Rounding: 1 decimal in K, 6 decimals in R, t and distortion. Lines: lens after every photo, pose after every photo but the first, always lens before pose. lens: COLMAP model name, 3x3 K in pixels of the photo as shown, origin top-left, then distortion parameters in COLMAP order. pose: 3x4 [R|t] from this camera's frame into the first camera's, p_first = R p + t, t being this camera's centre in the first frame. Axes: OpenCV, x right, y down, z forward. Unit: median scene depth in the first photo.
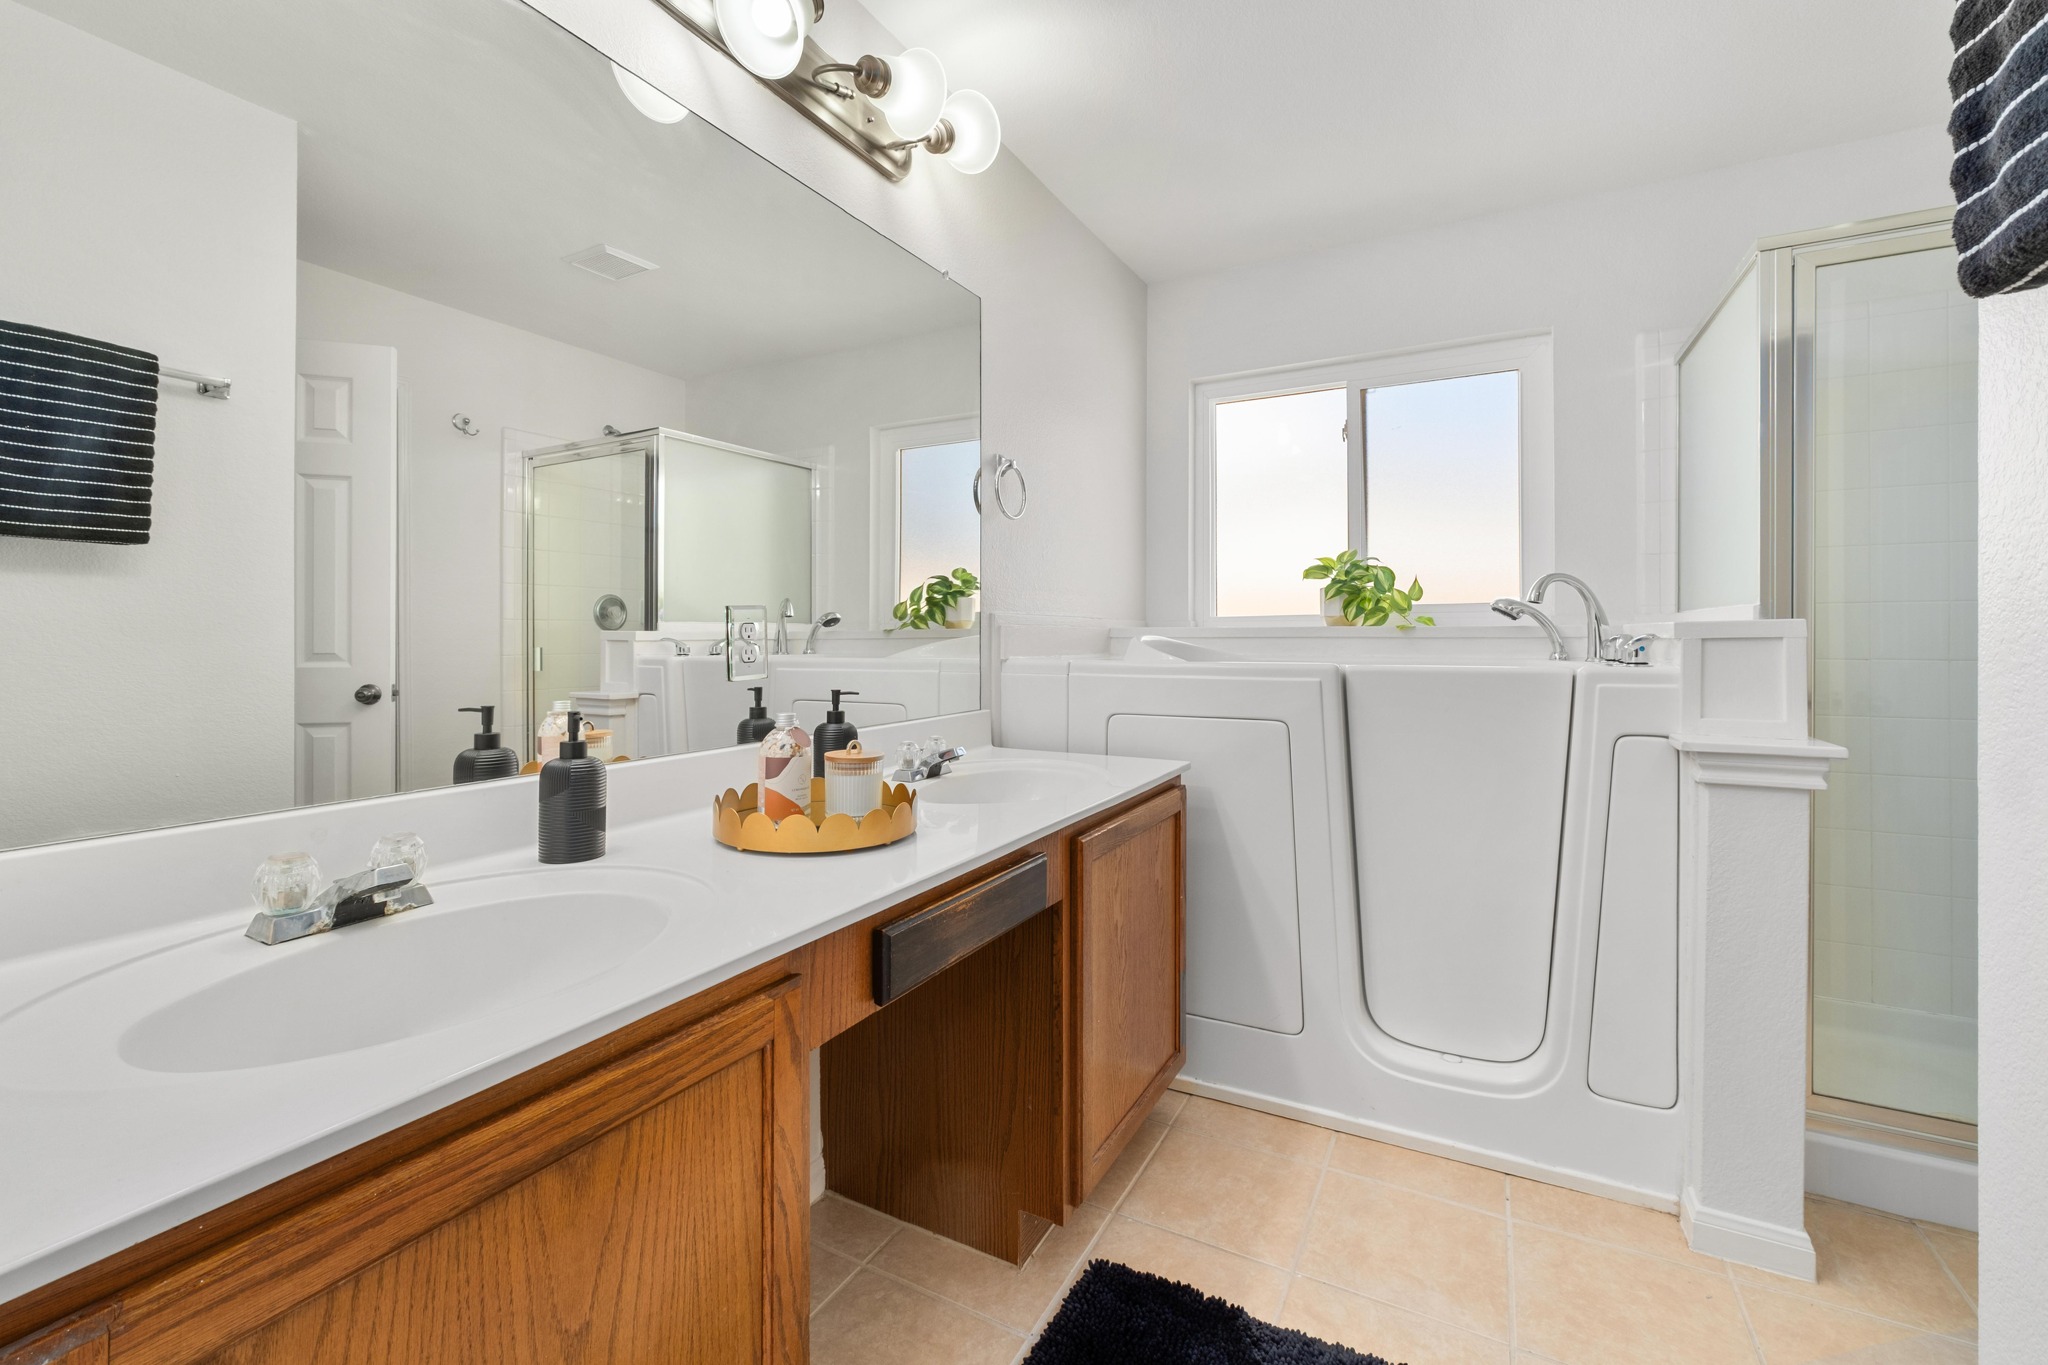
lens RADIAL K [[863.3, 0, 1026.6], [0, 863.3, 643.2], [0, 0, 1]] dist [-0.016803, 0.007159]
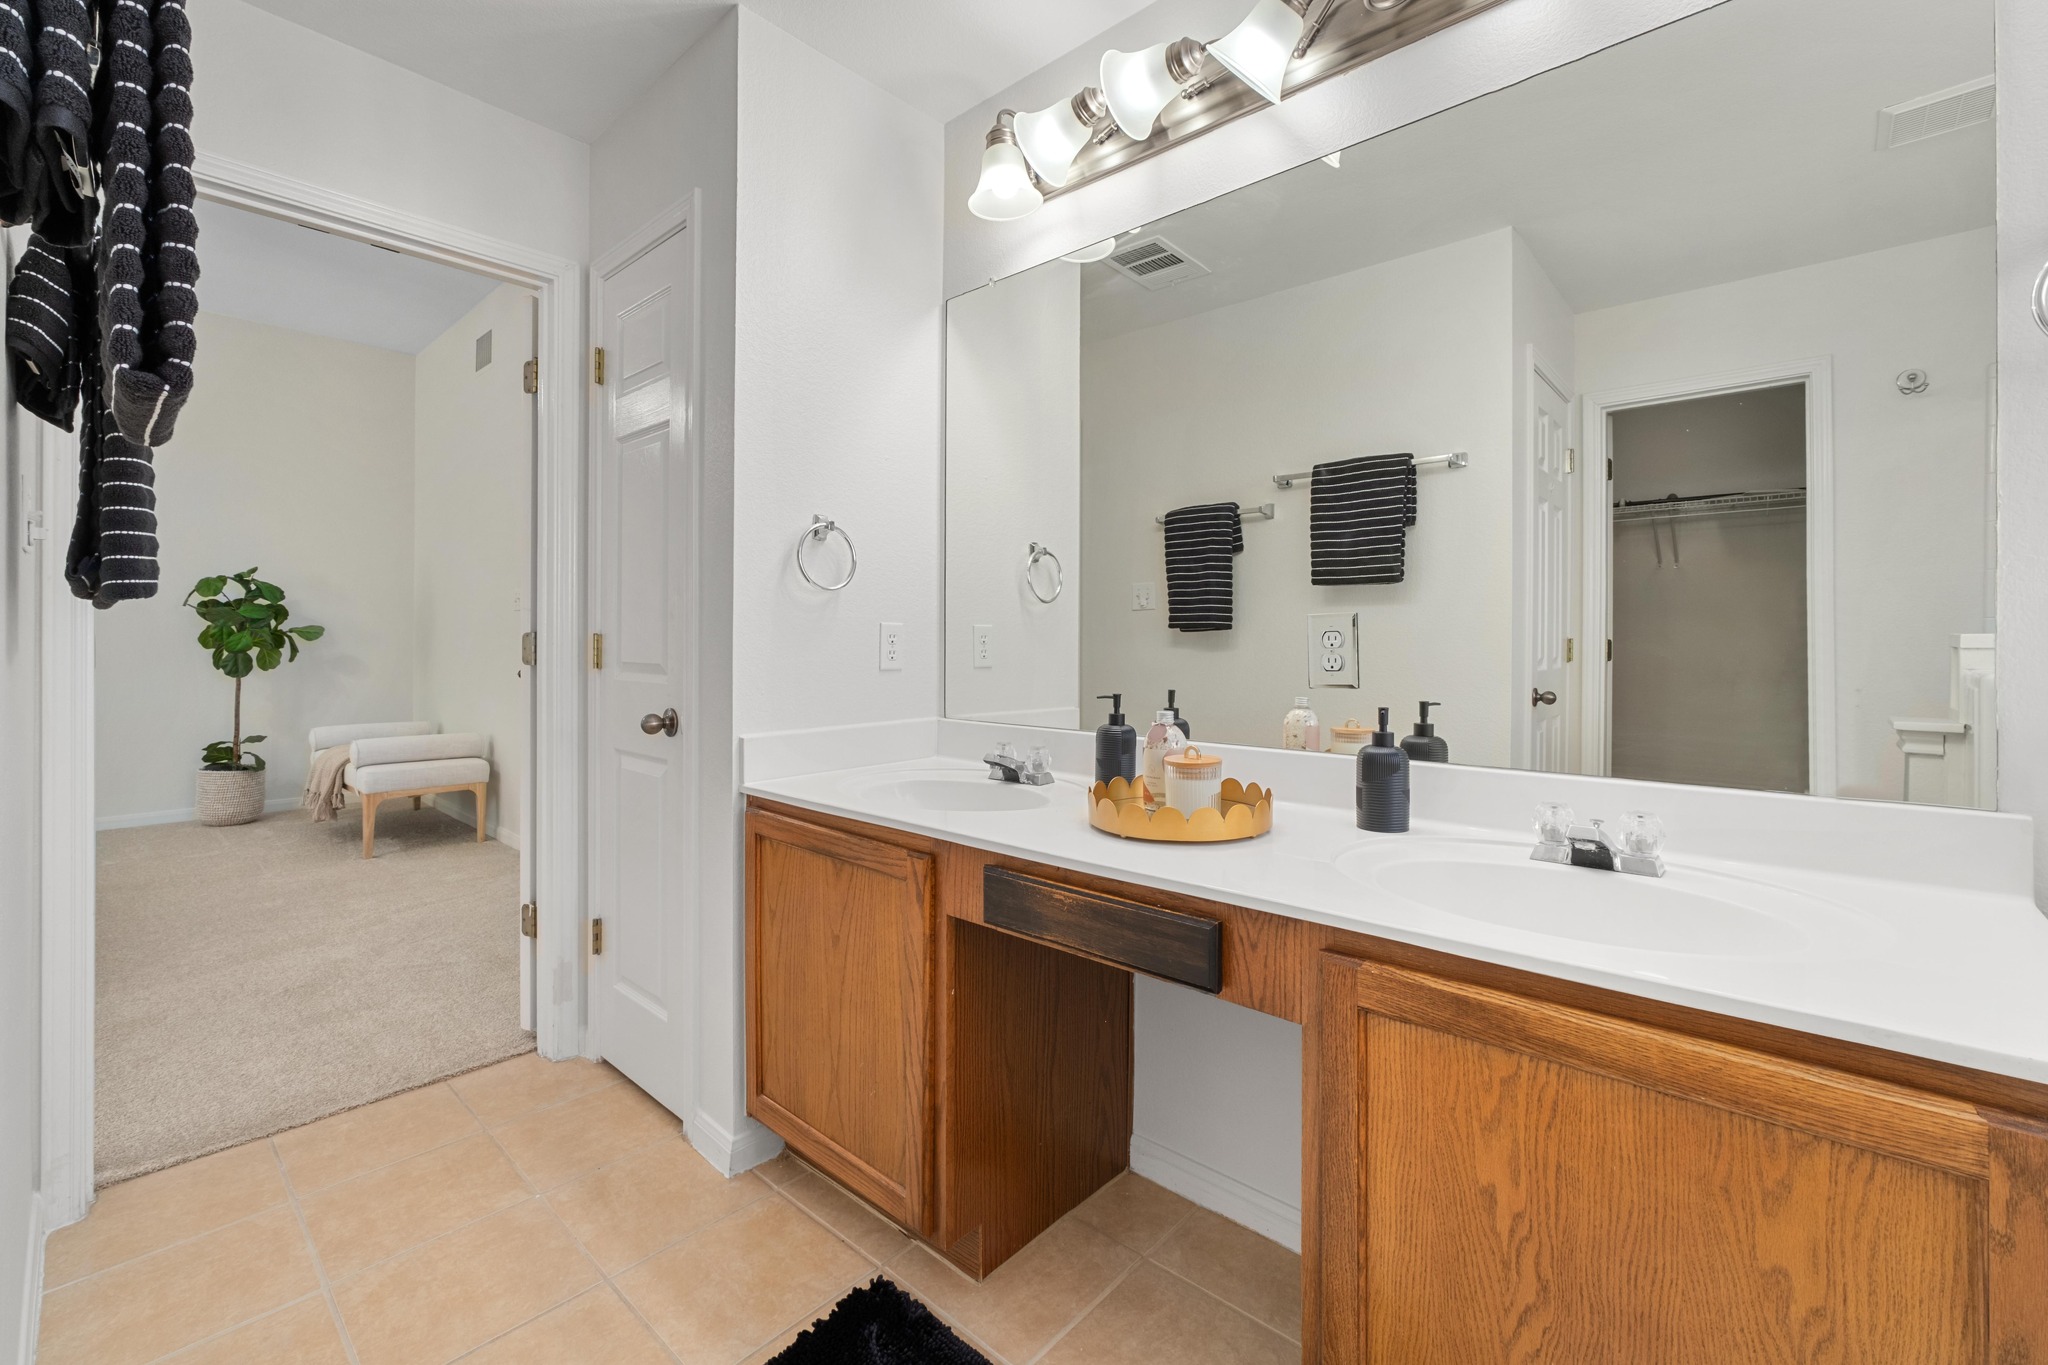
lens RADIAL K [[863.3, 0, 1026.6], [0, 863.3, 643.2], [0, 0, 1]] dist [-0.016803, 0.007159]
pose [[-0.271700, -0.001679, -0.962381, 1.176484], [0.010806, 0.999930, -0.004795, 0.000057], [0.962321, -0.011702, -0.271663, 1.539523]]
